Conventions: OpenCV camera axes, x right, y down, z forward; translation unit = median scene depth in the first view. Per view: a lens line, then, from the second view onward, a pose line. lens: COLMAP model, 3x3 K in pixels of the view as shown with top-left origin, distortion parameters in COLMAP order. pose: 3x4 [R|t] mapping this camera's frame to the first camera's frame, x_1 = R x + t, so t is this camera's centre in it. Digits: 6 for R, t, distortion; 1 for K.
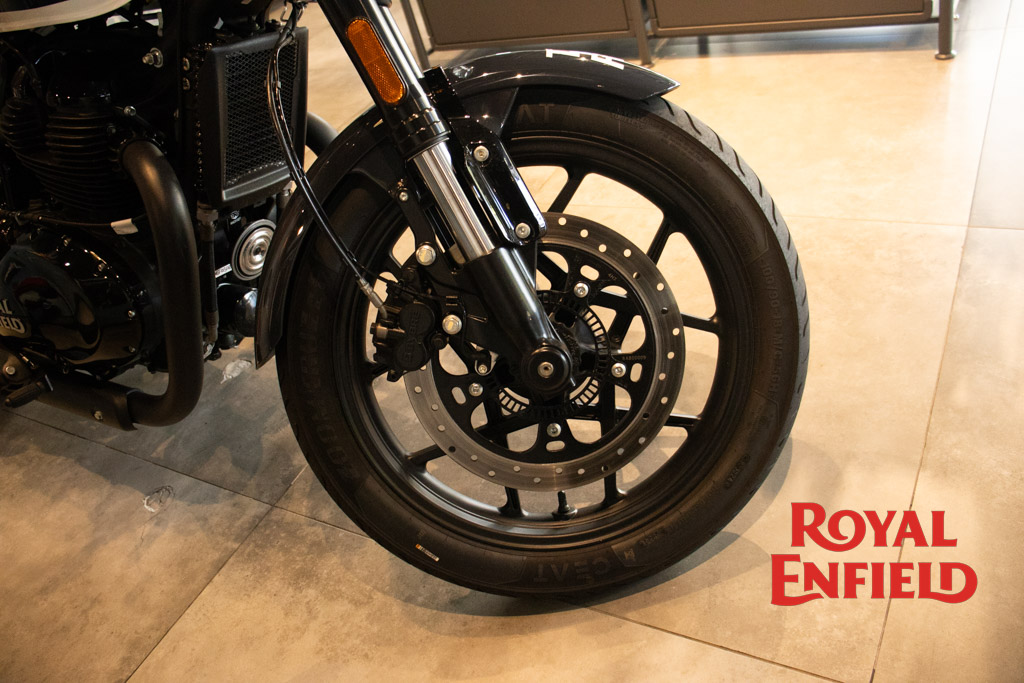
lens RADIAL K [[839.0, 0, 512.0], [0, 839.0, 341.5], [0, 0, 1]] dist [-0.166771, 0.128585]
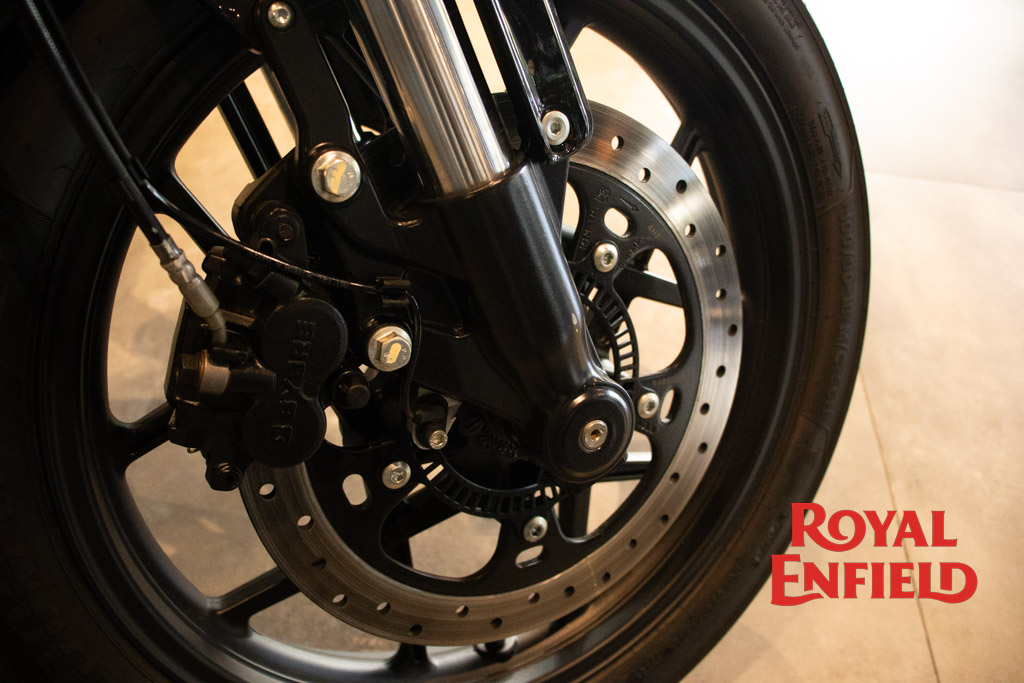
lens RADIAL K [[839.0, 0, 512.0], [0, 839.0, 341.5], [0, 0, 1]] dist [-0.166771, 0.128585]
pose [[0.879824, -0.051619, 0.472488, -0.183570], [0.004783, 0.994996, 0.099795, -0.055978], [-0.475276, -0.085543, 0.875669, 0.530110]]
